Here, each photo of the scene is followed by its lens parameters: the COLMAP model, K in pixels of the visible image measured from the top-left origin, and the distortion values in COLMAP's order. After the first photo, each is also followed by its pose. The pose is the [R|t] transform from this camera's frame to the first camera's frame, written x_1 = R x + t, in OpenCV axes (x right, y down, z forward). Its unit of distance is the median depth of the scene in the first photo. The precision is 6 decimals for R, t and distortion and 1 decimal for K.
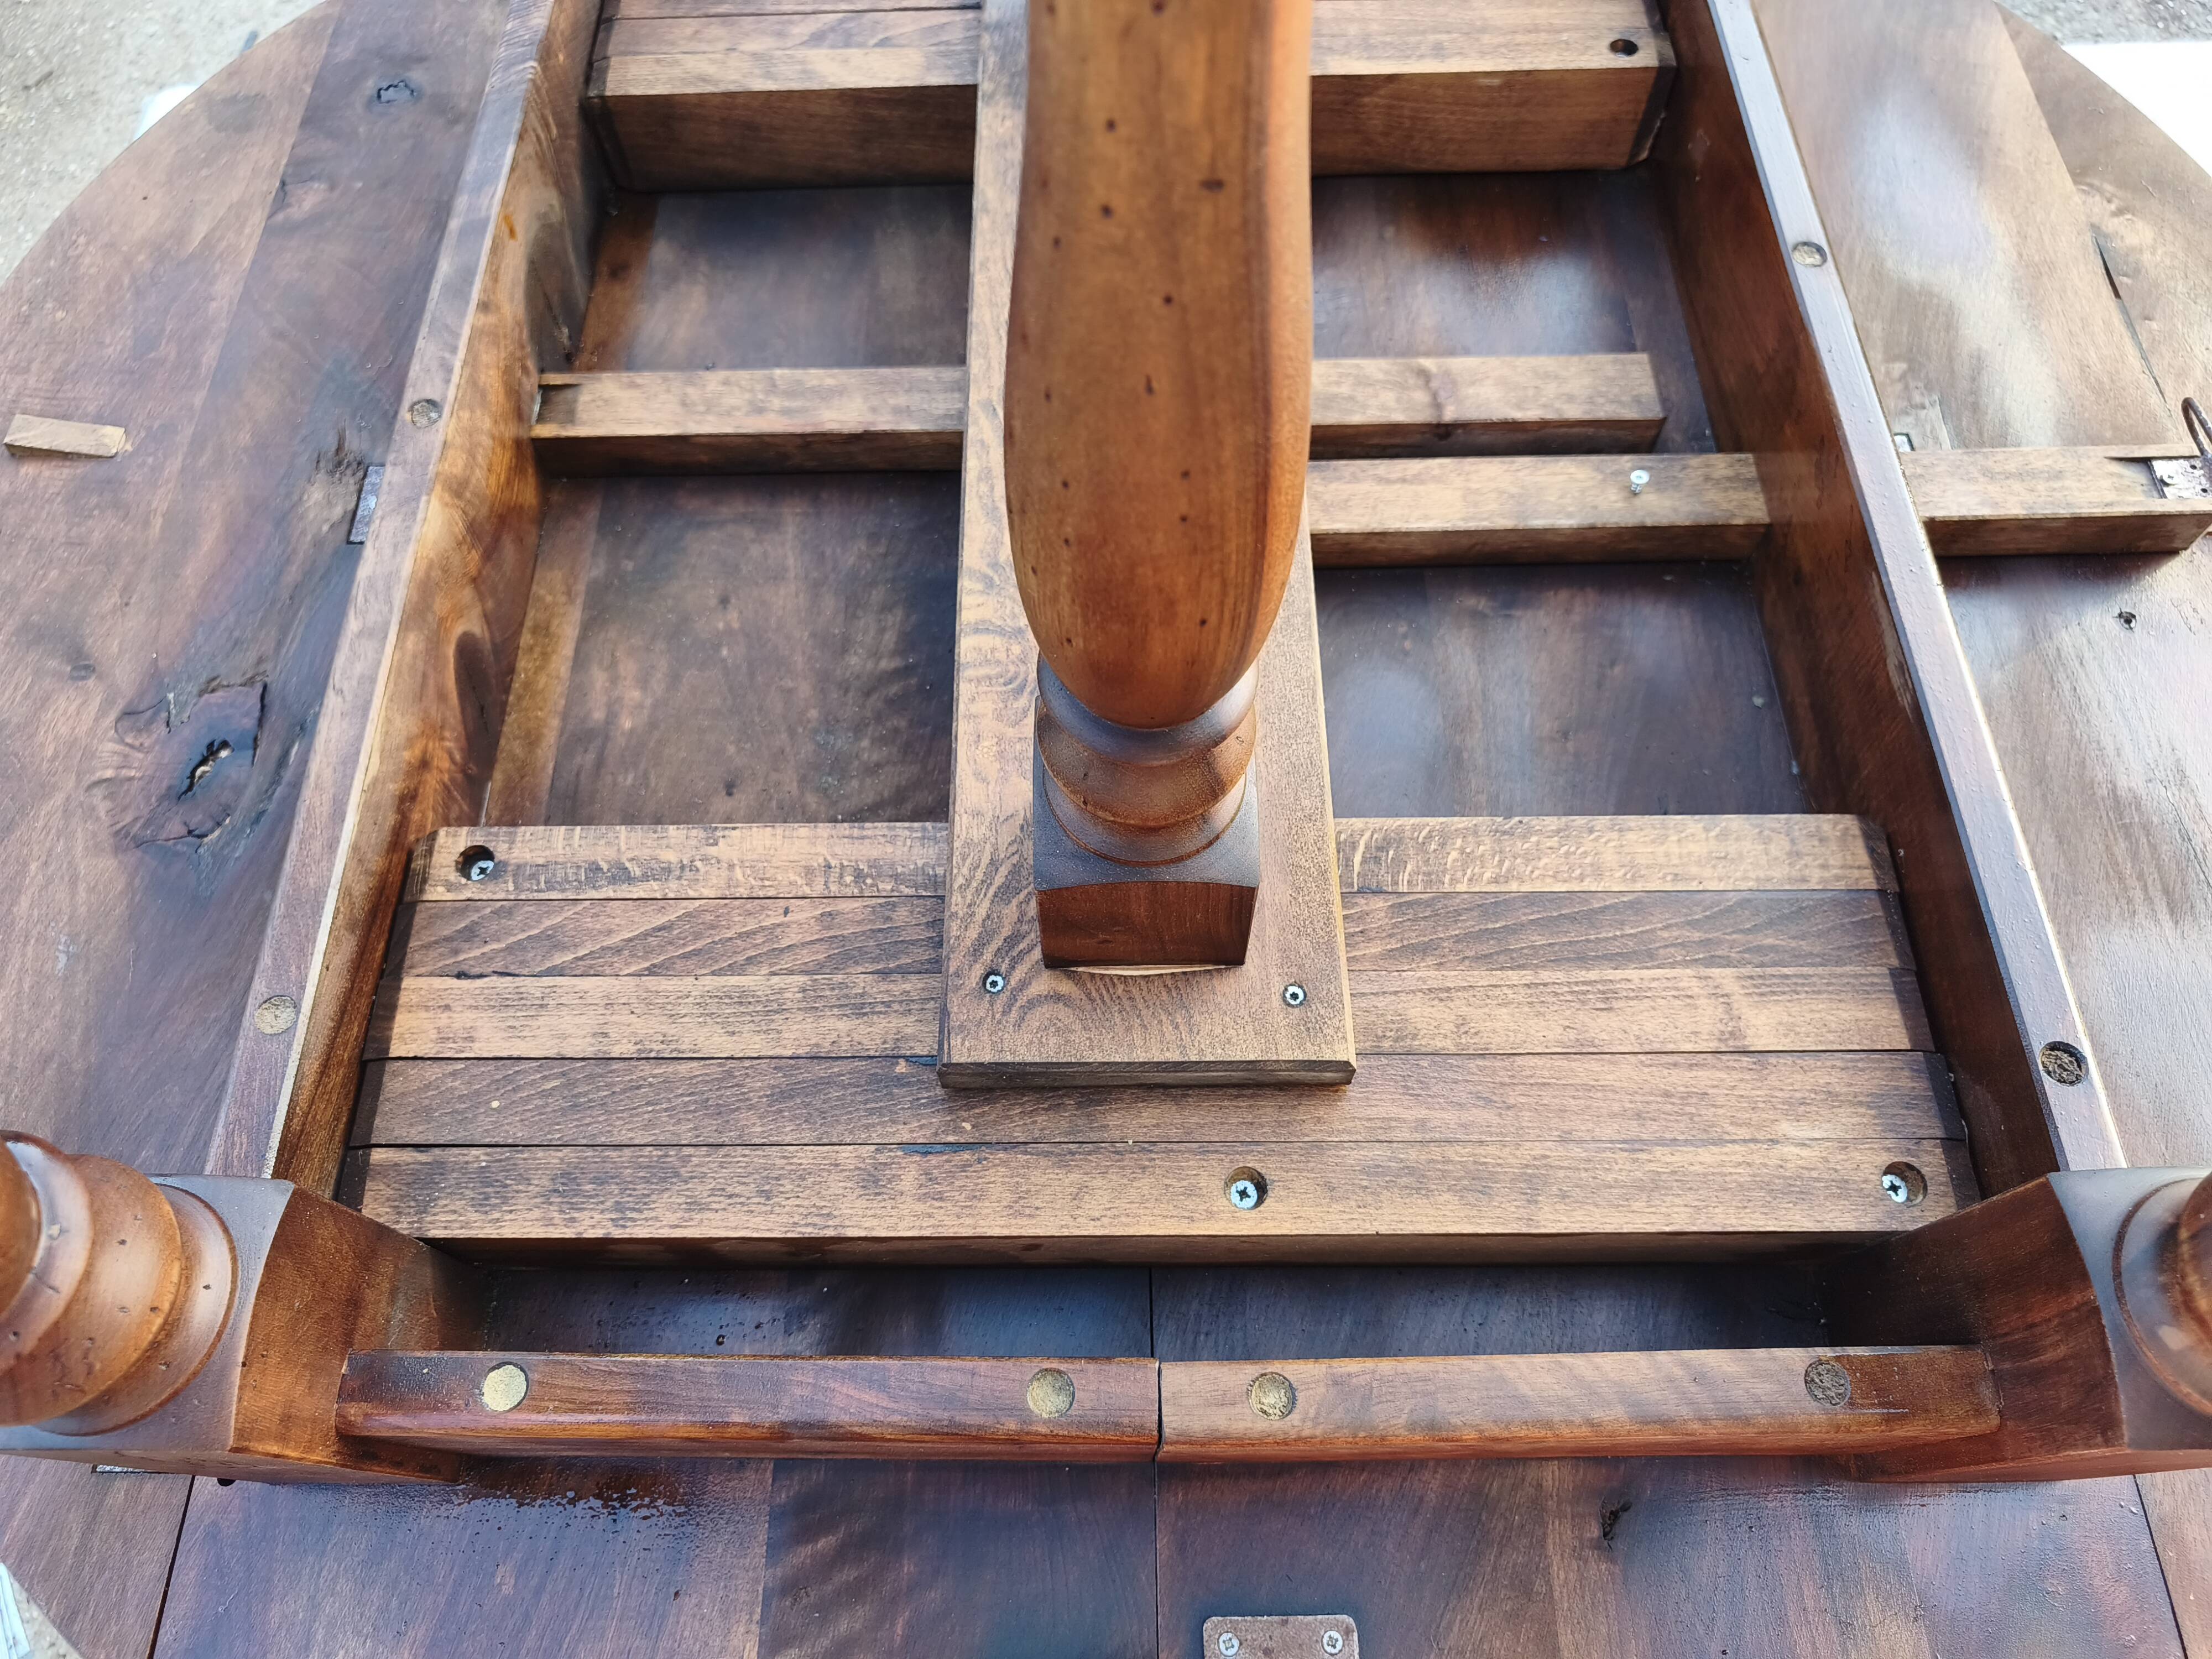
lens RADIAL K [[1530.5, 0, 1094.9], [0, 1530.5, 831.5], [0, 0, 1]] dist [-0.006199, -0.005004]
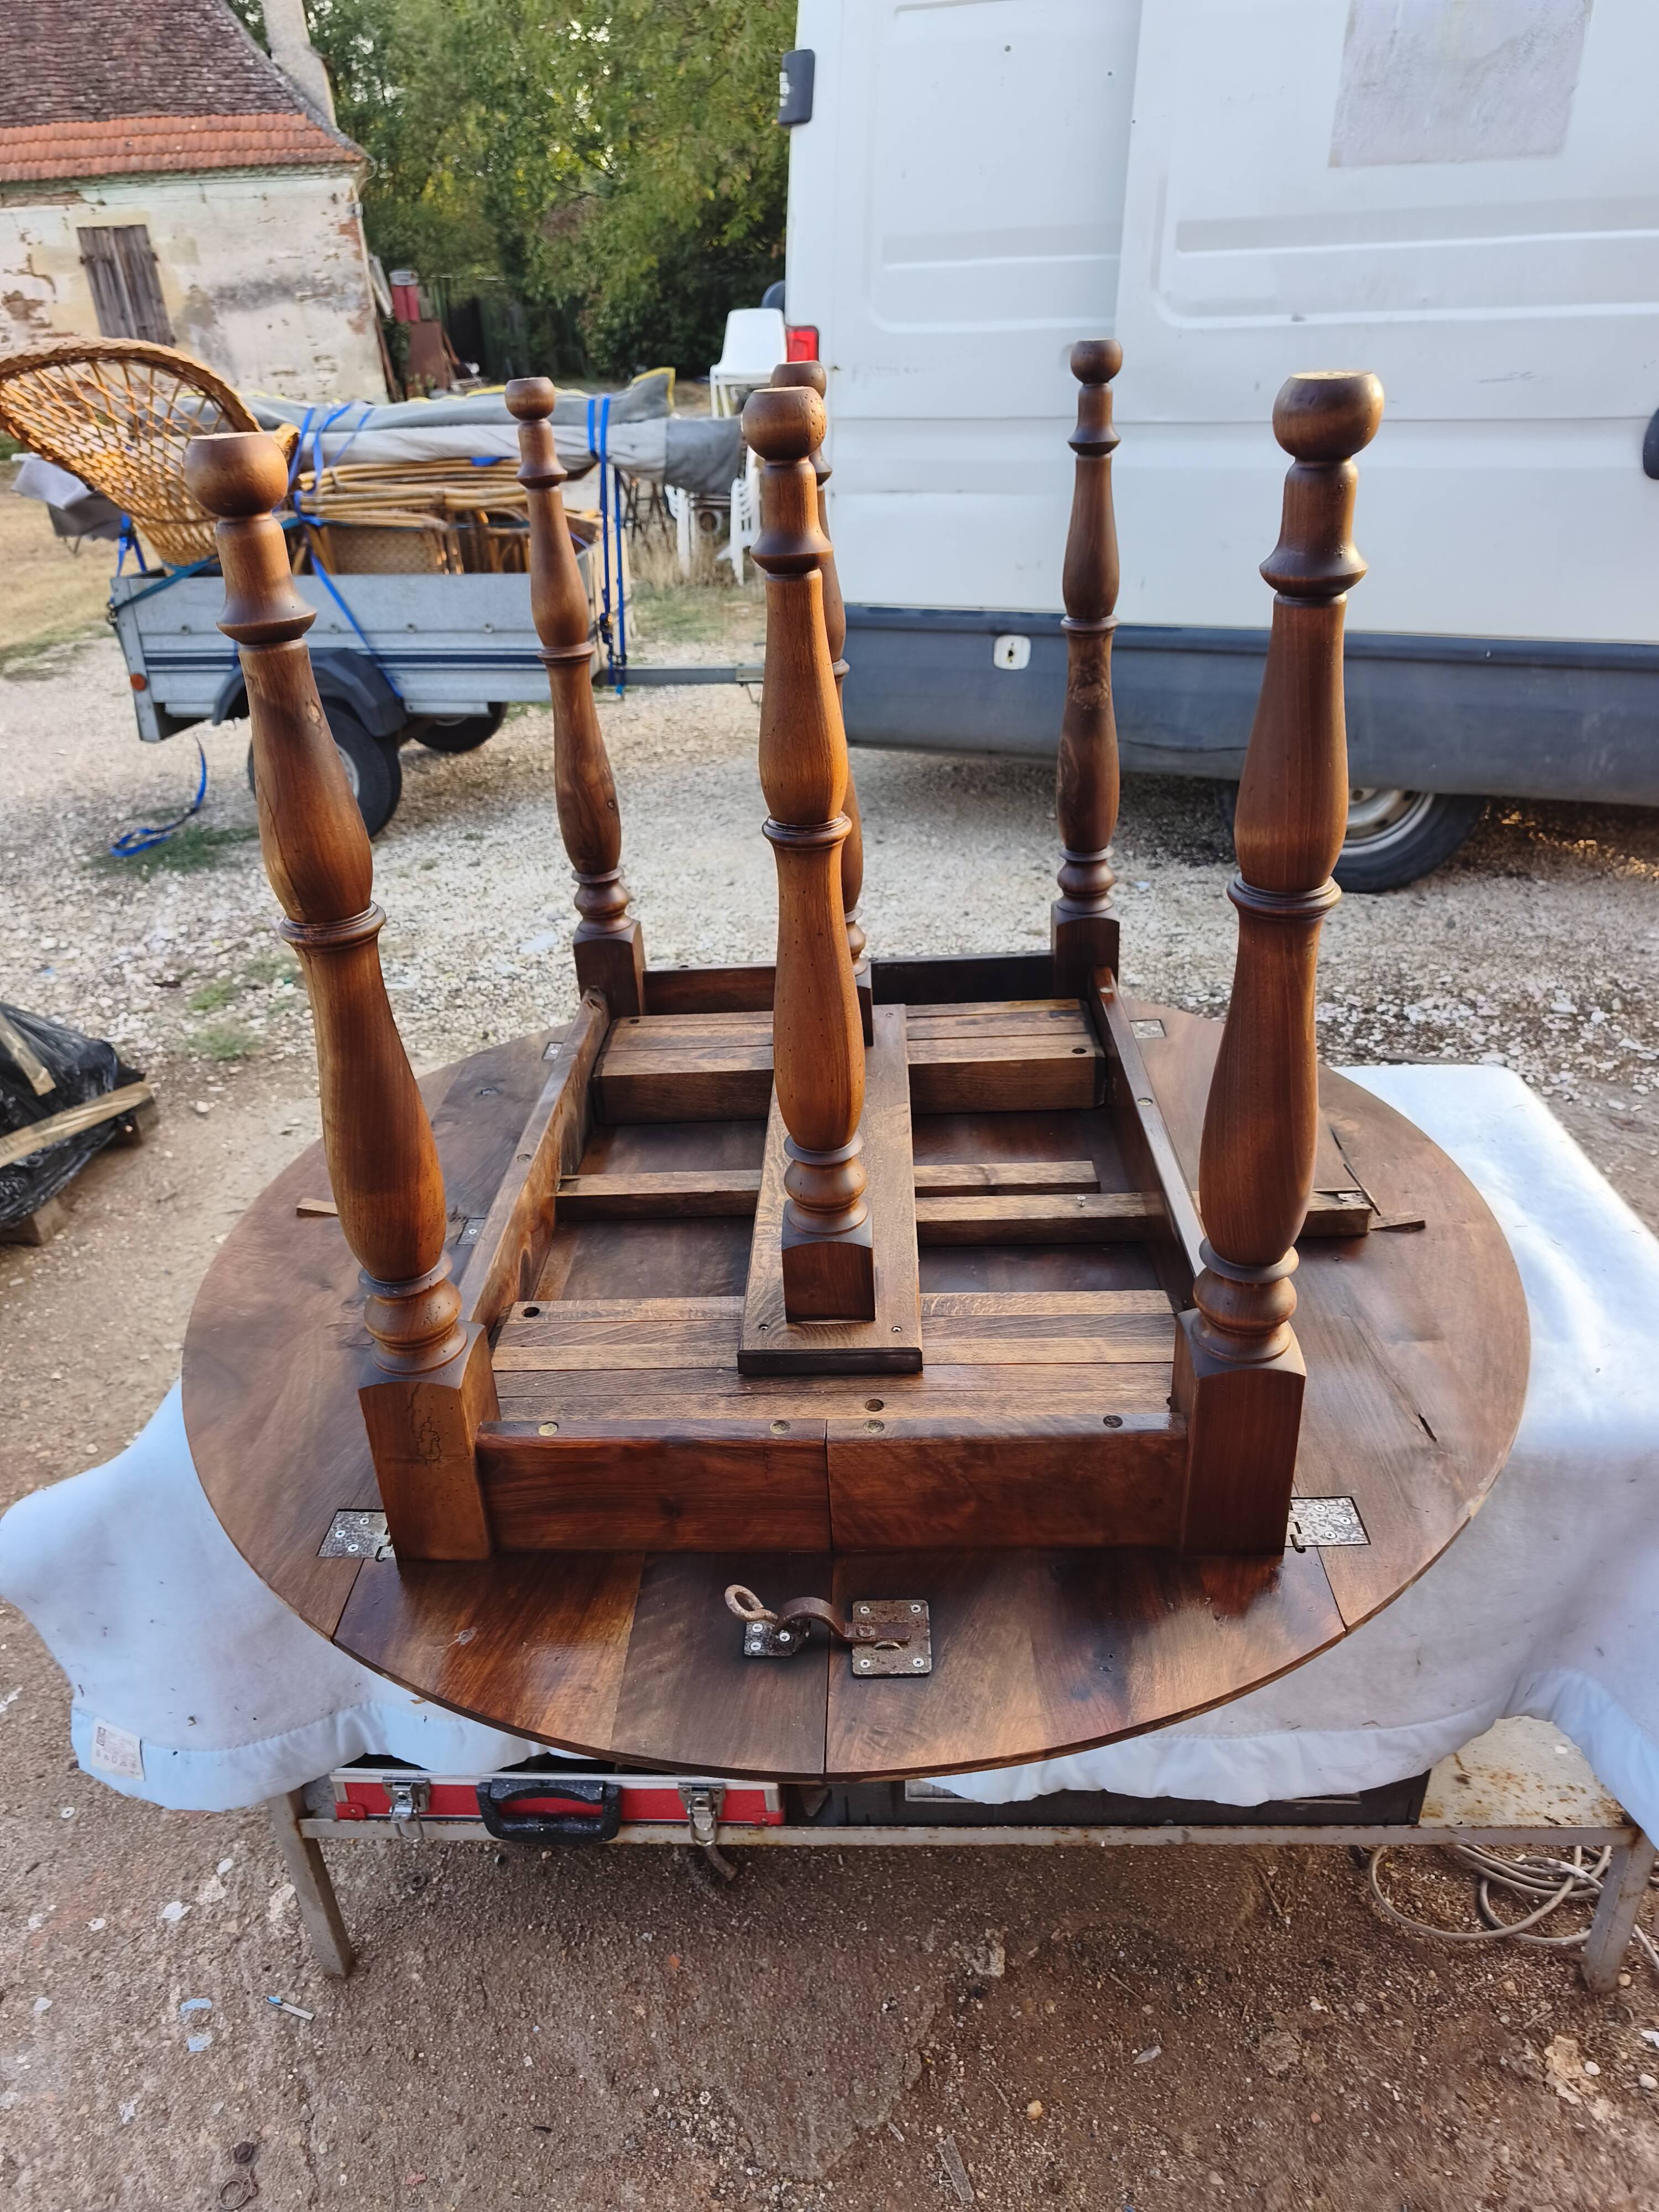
lens RADIAL K [[1504.2, 0, 806.5], [0, 1504.2, 1105.1], [0, 0, 1]] dist [0.000371, -0.001312]
pose [[0.998368, -0.009679, -0.056279, 0.117402], [-0.024339, 0.819404, -0.572700, 1.031661], [0.051658, 0.573135, 0.817831, -0.941619]]
